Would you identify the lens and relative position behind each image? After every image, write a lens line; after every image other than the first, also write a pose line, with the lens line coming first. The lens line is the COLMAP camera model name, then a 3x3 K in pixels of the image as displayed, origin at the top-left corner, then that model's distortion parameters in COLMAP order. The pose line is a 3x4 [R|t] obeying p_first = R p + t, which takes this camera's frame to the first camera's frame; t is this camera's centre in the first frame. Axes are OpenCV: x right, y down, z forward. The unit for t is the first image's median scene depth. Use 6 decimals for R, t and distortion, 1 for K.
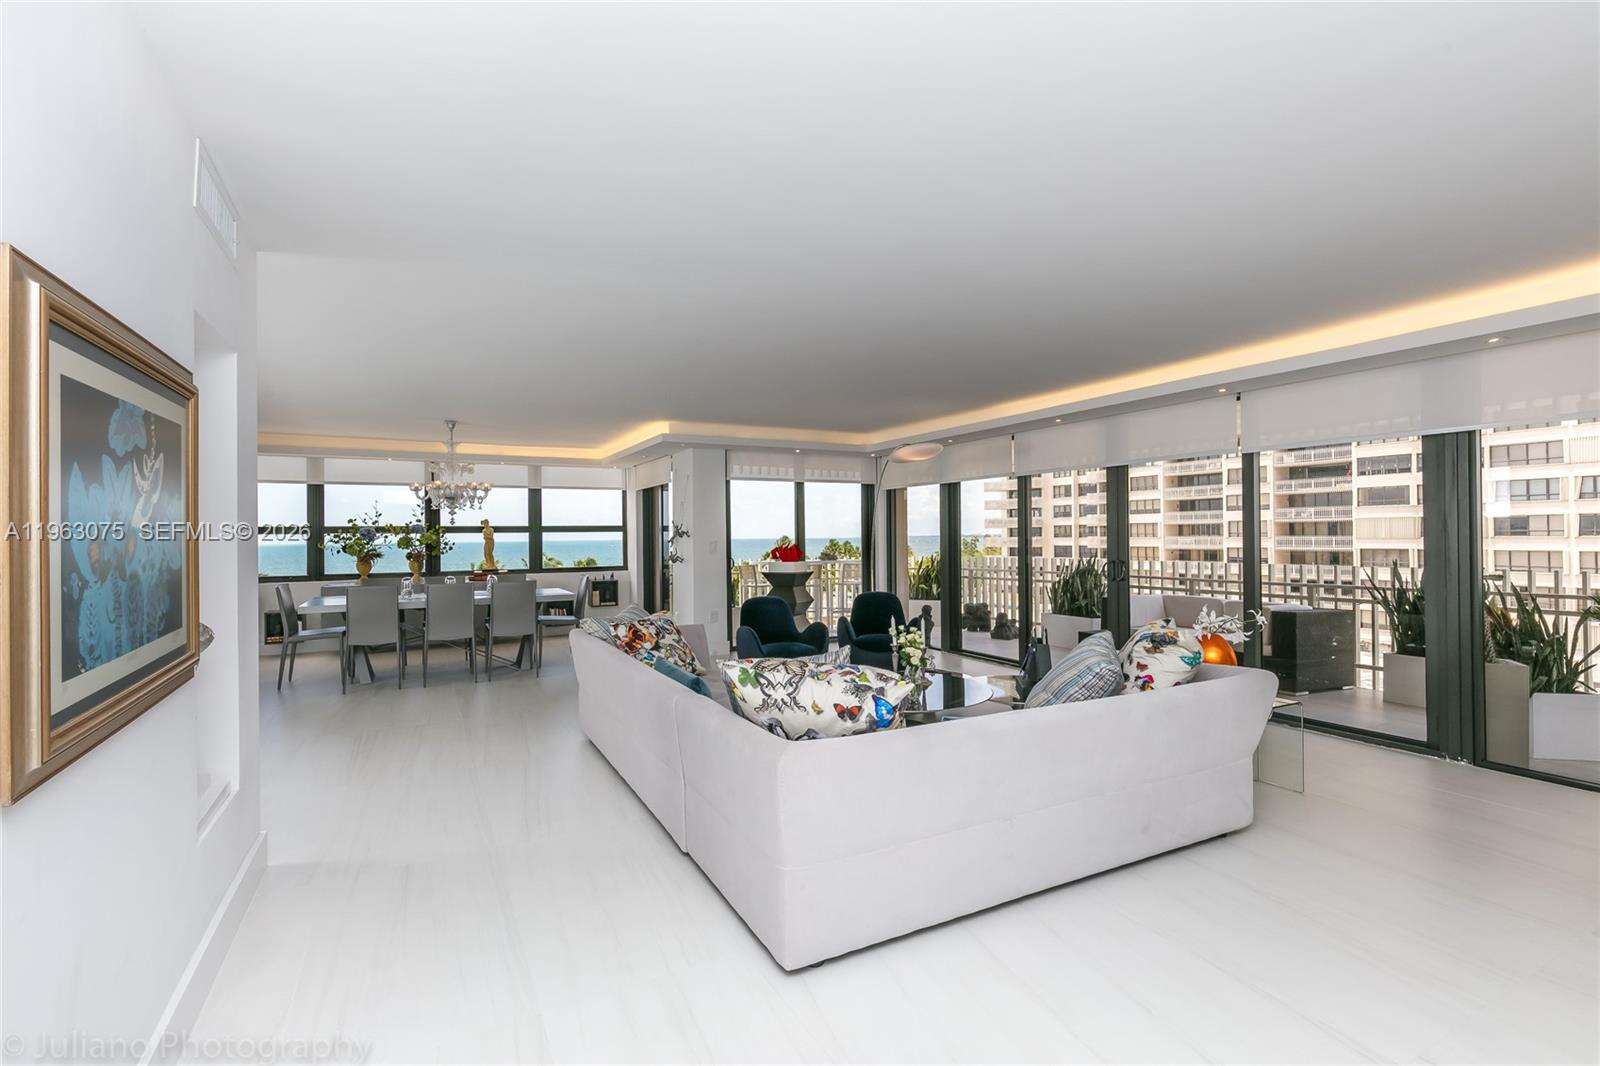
lens RADIAL K [[730.3, 0, 799.1], [0, 730.3, 525.1], [0, 0, 1]] dist [0.008770, -0.002887]
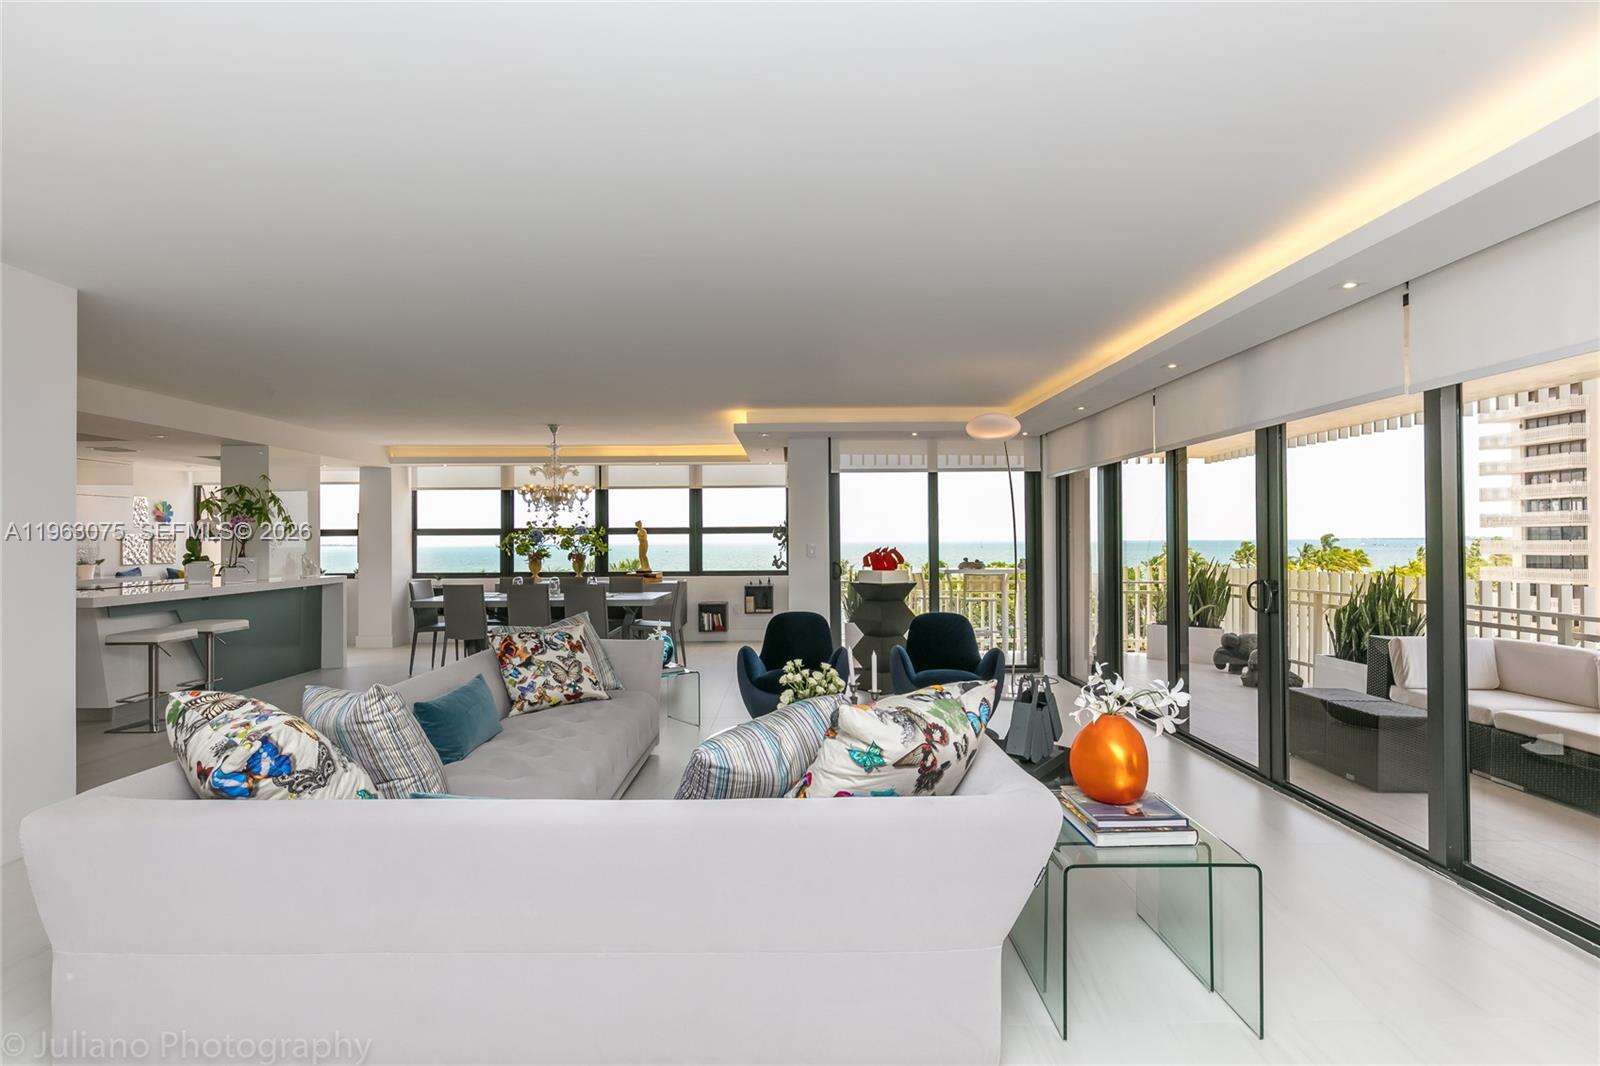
lens RADIAL K [[794.1, 0, 799.9], [0, 794.1, 532.6], [0, 0, 1]] dist [0.002781, -0.004339]
pose [[0.885544, -0.000297, -0.464555, 0.265258], [0.004516, 0.999958, 0.007968, 0.000522], [0.464533, -0.009154, 0.885508, 0.143816]]
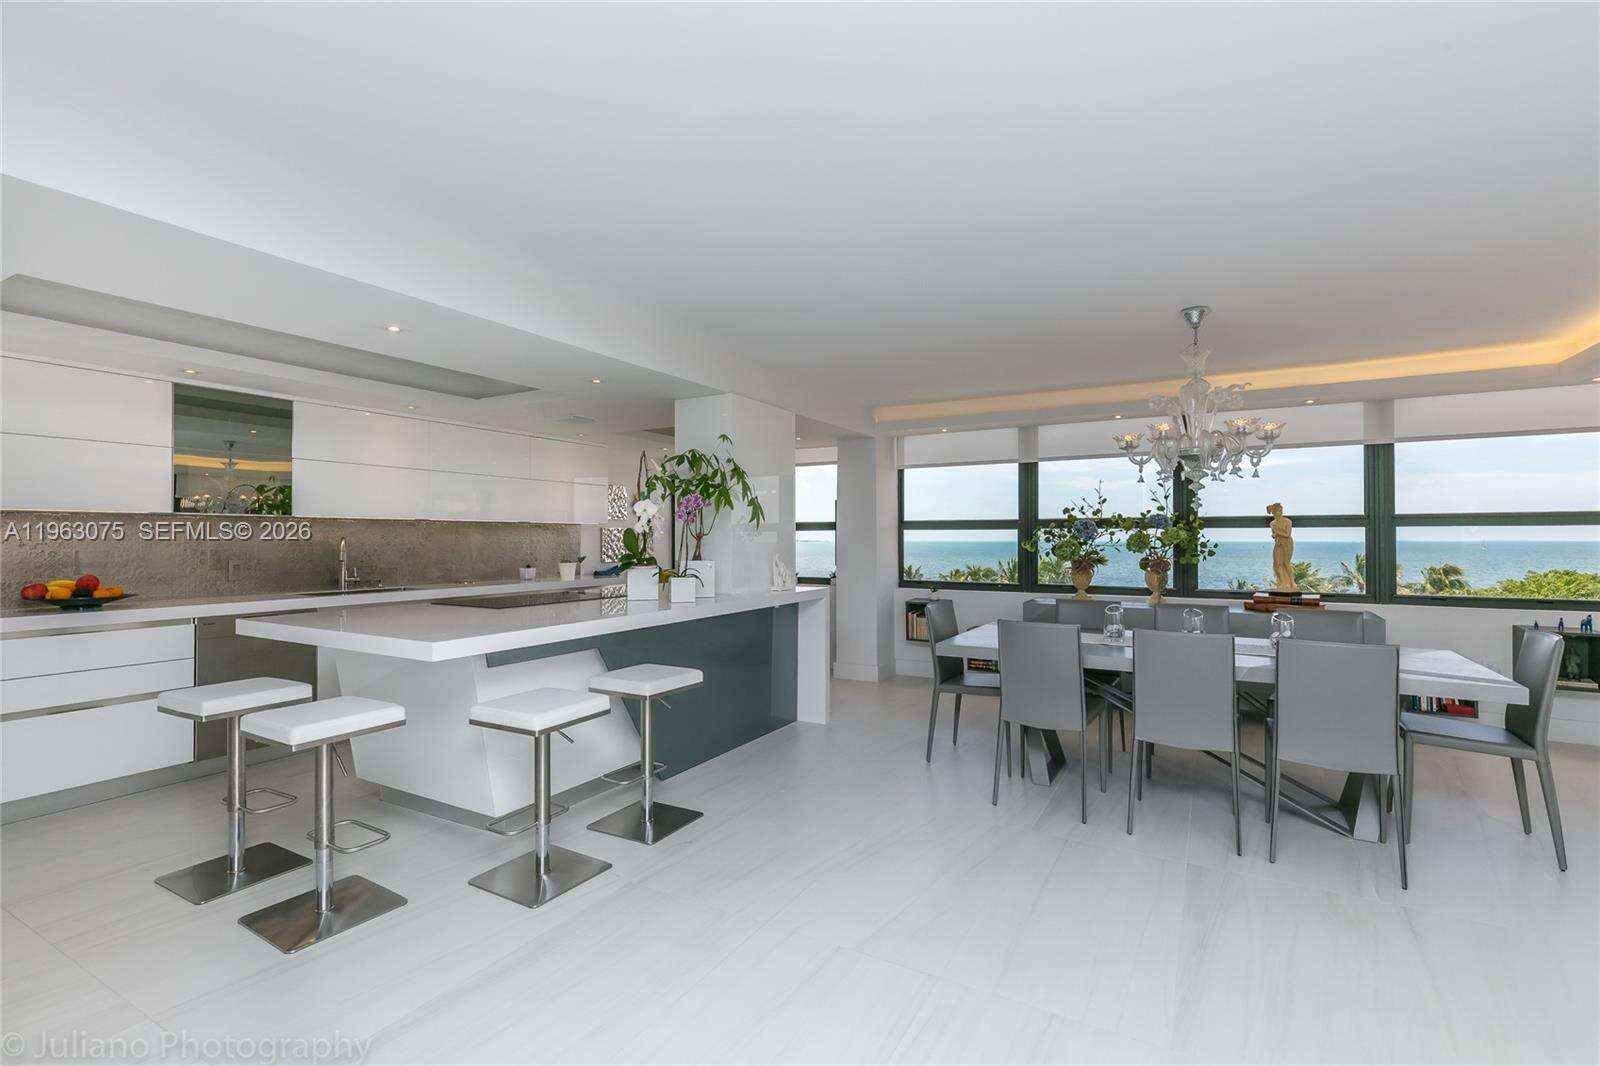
lens RADIAL K [[730.3, 0, 804.5], [0, 730.3, 529.7], [0, 0, 1]] dist [0.008770, -0.002887]
pose [[0.539623, -0.000968, -0.841906, -0.147211], [0.008105, 0.999959, 0.004045, 0.007241], [0.841868, -0.009006, 0.539609, 0.384528]]
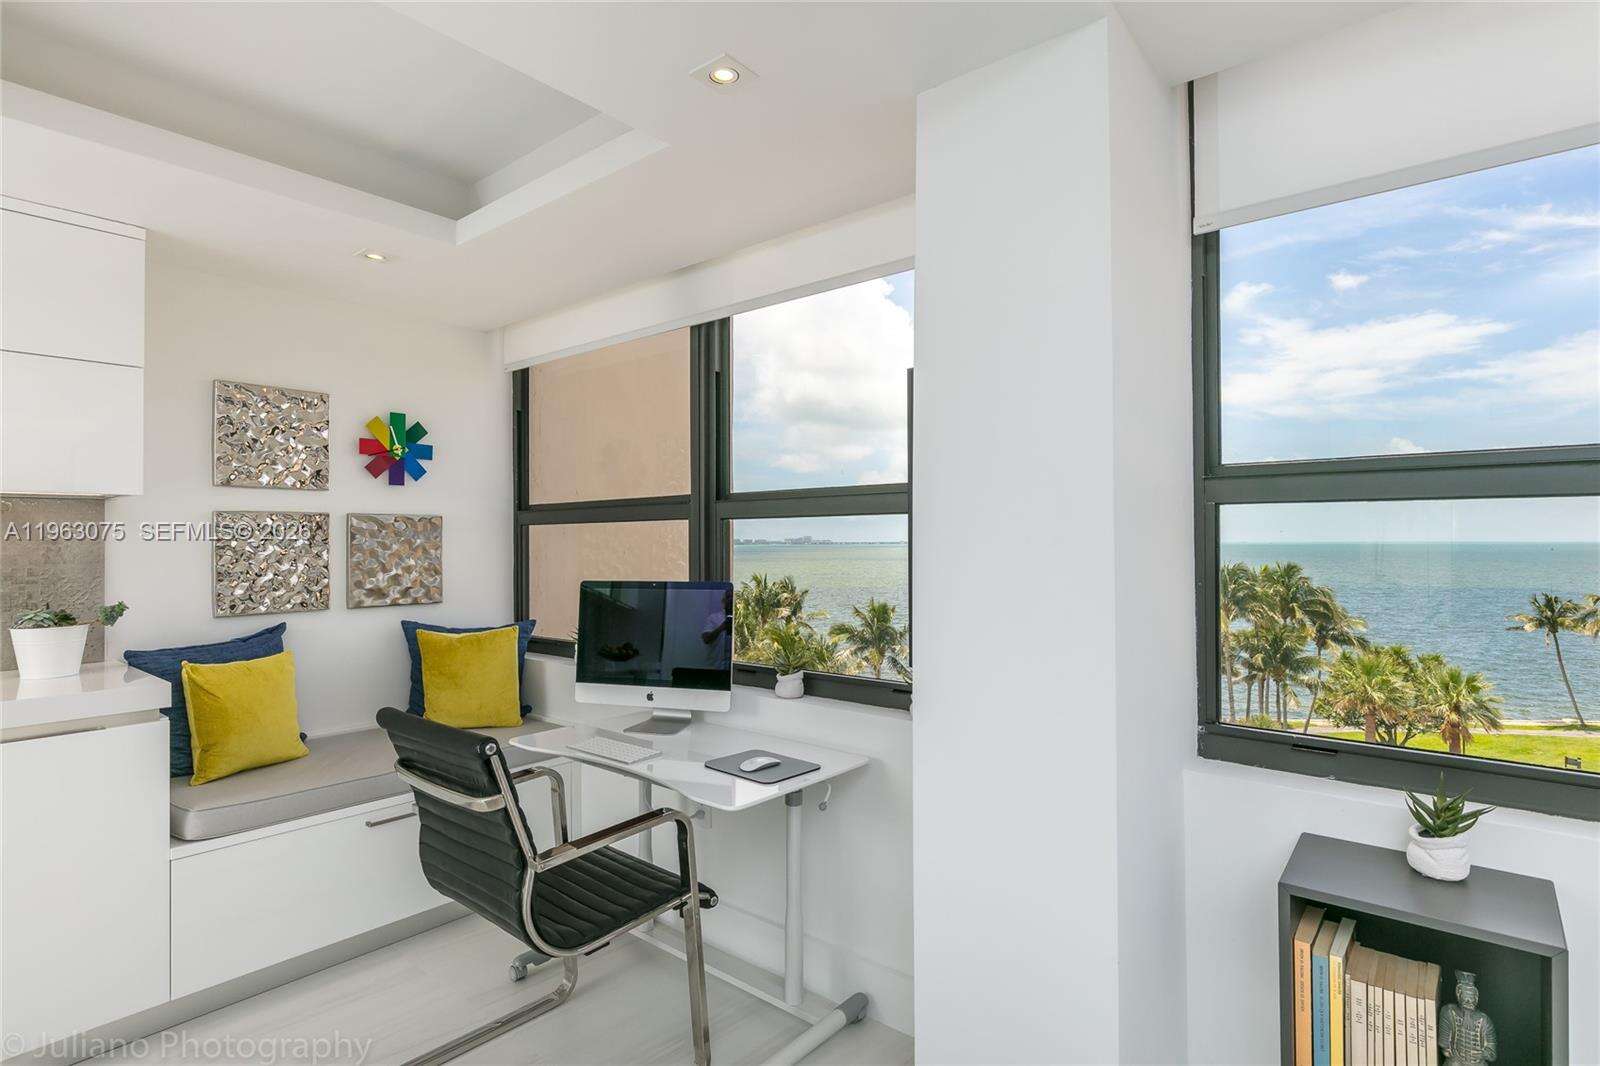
lens RADIAL K [[835.1, 0, 803.8], [0, 835.1, 537.5], [0, 0, 1]] dist [0.016133, -0.000277]
pose [[0.387463, 0.004142, -0.921876, -0.595609], [0.015273, 0.999824, 0.010912, 0.015724], [0.921759, -0.018308, 0.387332, 0.720295]]
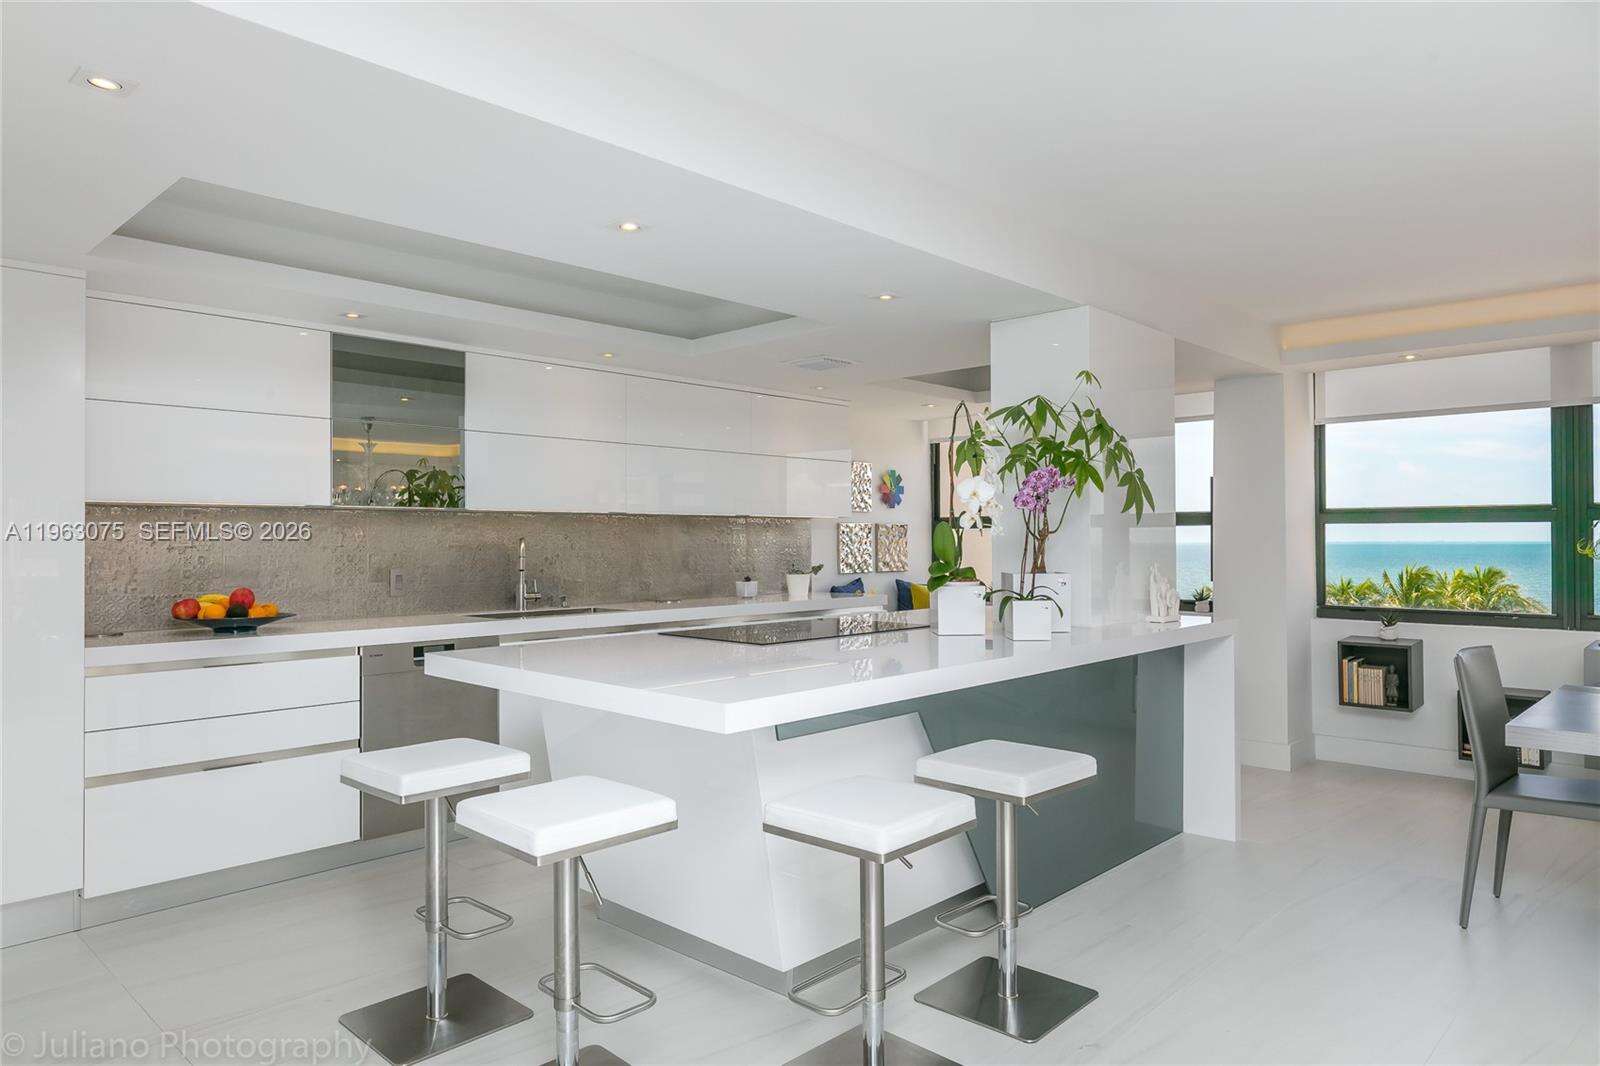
lens RADIAL K [[1027.1, 0, 801.1], [0, 1027.1, 525.9], [0, 0, 1]] dist [0.003049, -0.001435]
pose [[0.317987, -0.004340, -0.948085, -0.217793], [0.014458, 0.999895, 0.000272, 0.007736], [0.947985, -0.013794, 0.318017, 0.355278]]
